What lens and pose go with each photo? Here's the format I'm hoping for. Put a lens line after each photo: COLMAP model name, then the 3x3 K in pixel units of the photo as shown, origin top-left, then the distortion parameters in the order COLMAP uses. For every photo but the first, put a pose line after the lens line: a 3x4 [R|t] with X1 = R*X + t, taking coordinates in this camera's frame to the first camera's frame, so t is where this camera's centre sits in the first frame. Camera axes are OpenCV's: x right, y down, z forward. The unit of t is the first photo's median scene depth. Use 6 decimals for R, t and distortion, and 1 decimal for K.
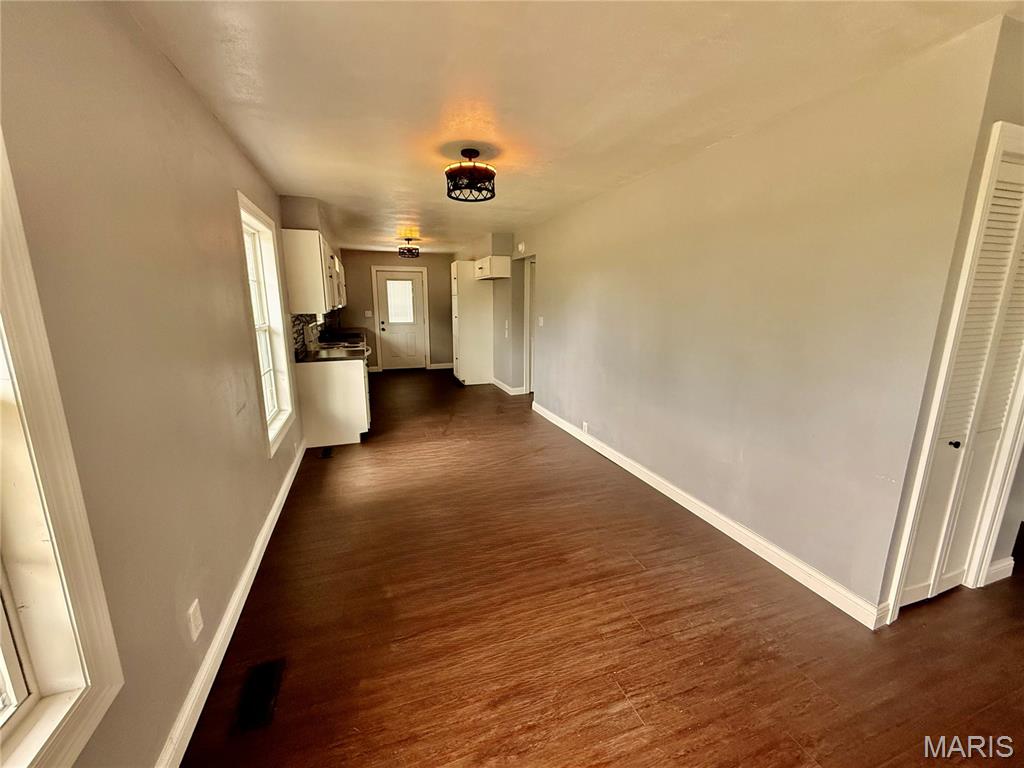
lens RADIAL K [[405.8, 0, 508.1], [0, 405.8, 383.2], [0, 0, 1]] dist [0.000684, -0.000284]
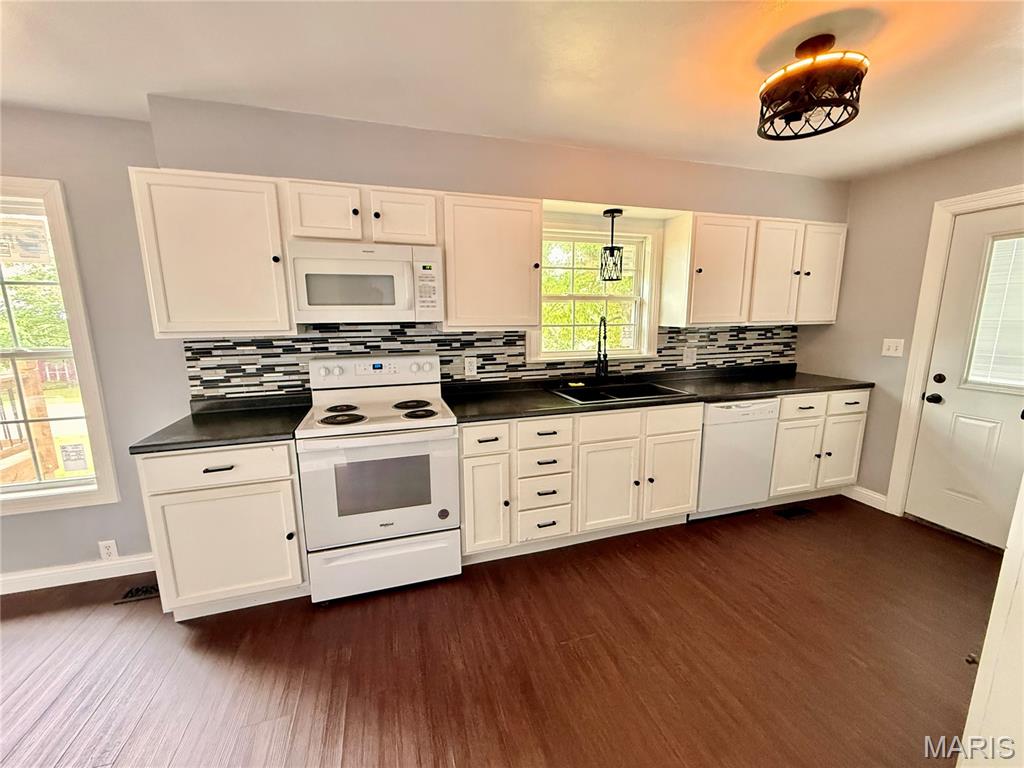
lens RADIAL K [[405.8, 0, 513.3], [0, 405.8, 385.6], [0, 0, 1]] dist [0.000684, -0.000284]
pose [[-0.022901, 0.174865, -0.984326, 0.014602], [-0.196587, 0.964574, 0.175929, -0.136260], [0.980219, 0.197534, 0.012286, 0.680015]]
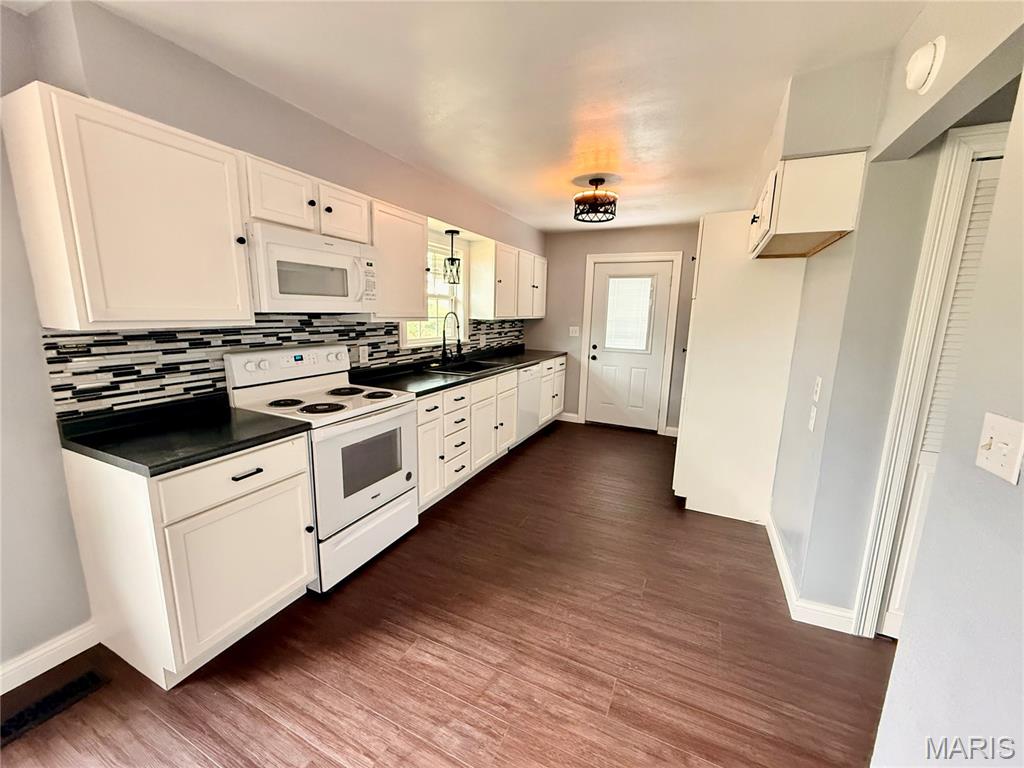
lens RADIAL K [[405.8, 0, 514.2], [0, 405.8, 385.0], [0, 0, 1]] dist [0.000684, -0.000284]
pose [[0.719243, 0.142906, -0.679902, 0.030916], [-0.164408, 0.985831, 0.033287, -0.094300], [0.675026, 0.087840, 0.732547, 0.479567]]
